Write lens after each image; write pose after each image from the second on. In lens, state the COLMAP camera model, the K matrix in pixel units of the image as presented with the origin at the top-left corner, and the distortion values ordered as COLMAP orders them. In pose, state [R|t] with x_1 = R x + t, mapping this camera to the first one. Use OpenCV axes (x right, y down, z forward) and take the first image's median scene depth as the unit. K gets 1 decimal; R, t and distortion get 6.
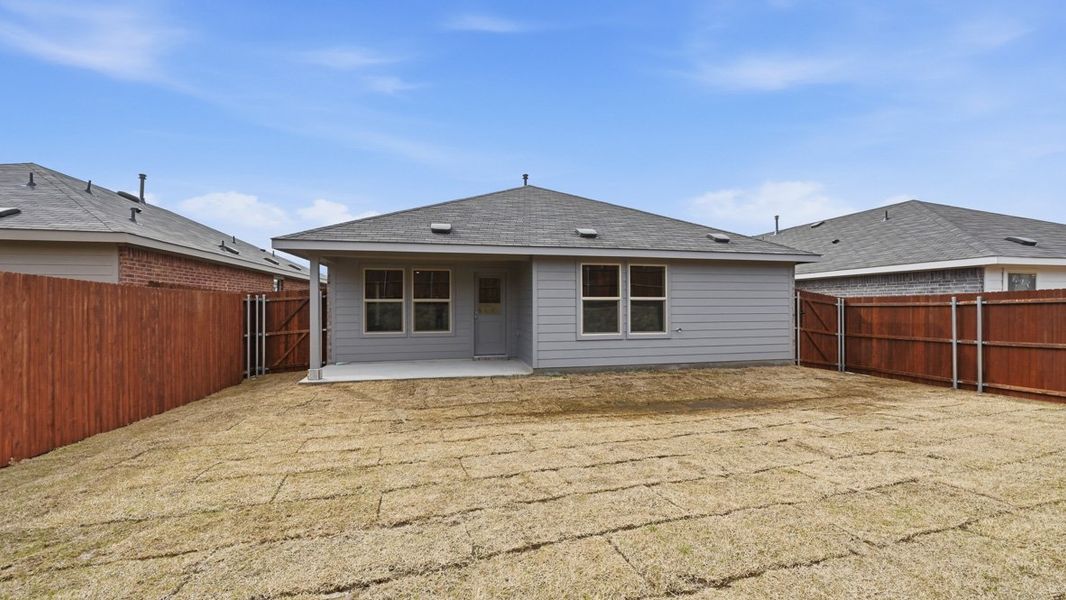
lens RADIAL K [[423.0, 0, 535.3], [0, 423.0, 305.9], [0, 0, 1]] dist [0.000368, 0.001173]
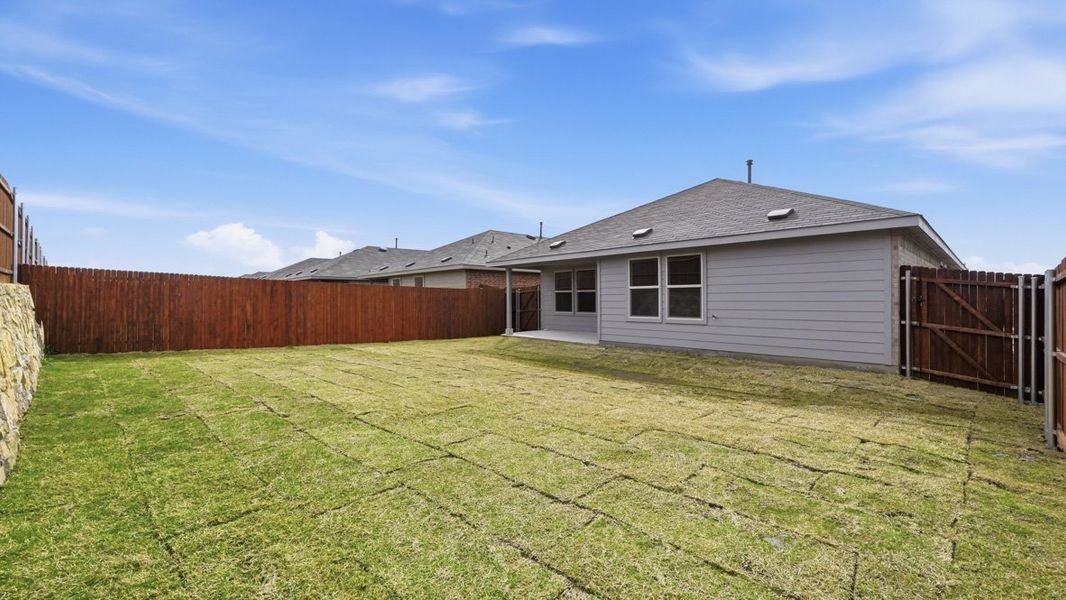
lens RADIAL K [[423.0, 0, 533.5], [0, 423.0, 301.3], [0, 0, 1]] dist [0.000368, 0.001173]
pose [[0.492826, 0.003783, -0.870120, 1.021734], [0.004598, 0.999965, 0.006952, 0.011692], [0.870116, -0.007428, 0.492791, 0.143022]]
